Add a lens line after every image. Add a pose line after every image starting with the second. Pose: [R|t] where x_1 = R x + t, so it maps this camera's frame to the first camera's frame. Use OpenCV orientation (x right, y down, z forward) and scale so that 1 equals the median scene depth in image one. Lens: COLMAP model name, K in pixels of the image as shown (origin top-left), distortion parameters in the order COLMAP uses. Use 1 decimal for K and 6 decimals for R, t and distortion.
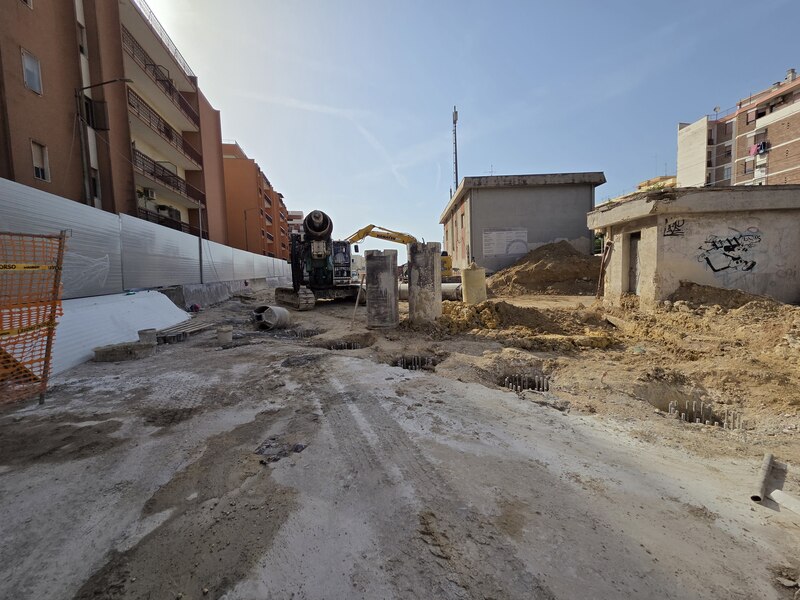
lens RADIAL K [[326.9, 0, 402.9], [0, 326.9, 297.0], [0, 0, 1]] dist [0.003212, 0.000565]
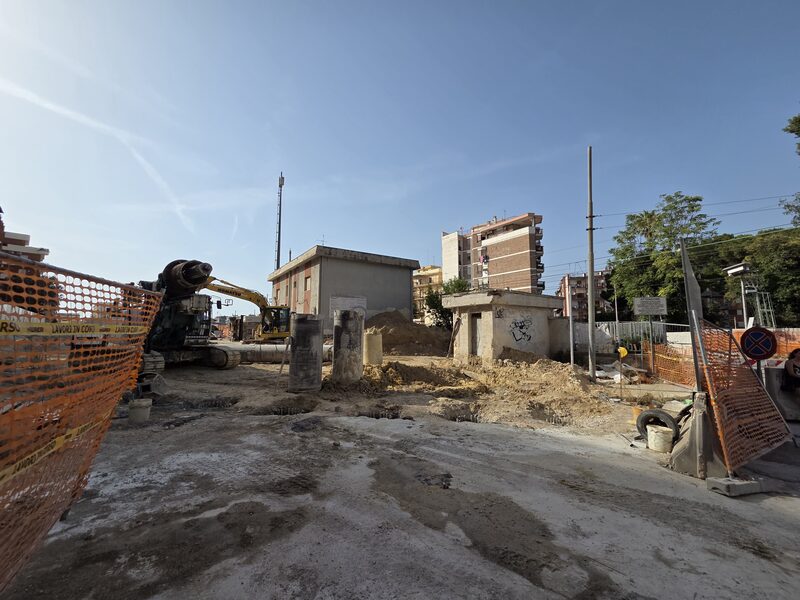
lens RADIAL K [[326.9, 0, 402.9], [0, 326.9, 297.0], [0, 0, 1]] dist [0.003212, 0.000565]
pose [[0.822281, 0.093824, 0.561294, -0.466318], [0.008986, 0.984052, -0.177656, -0.008653], [-0.569011, 0.151127, 0.808324, -0.034568]]
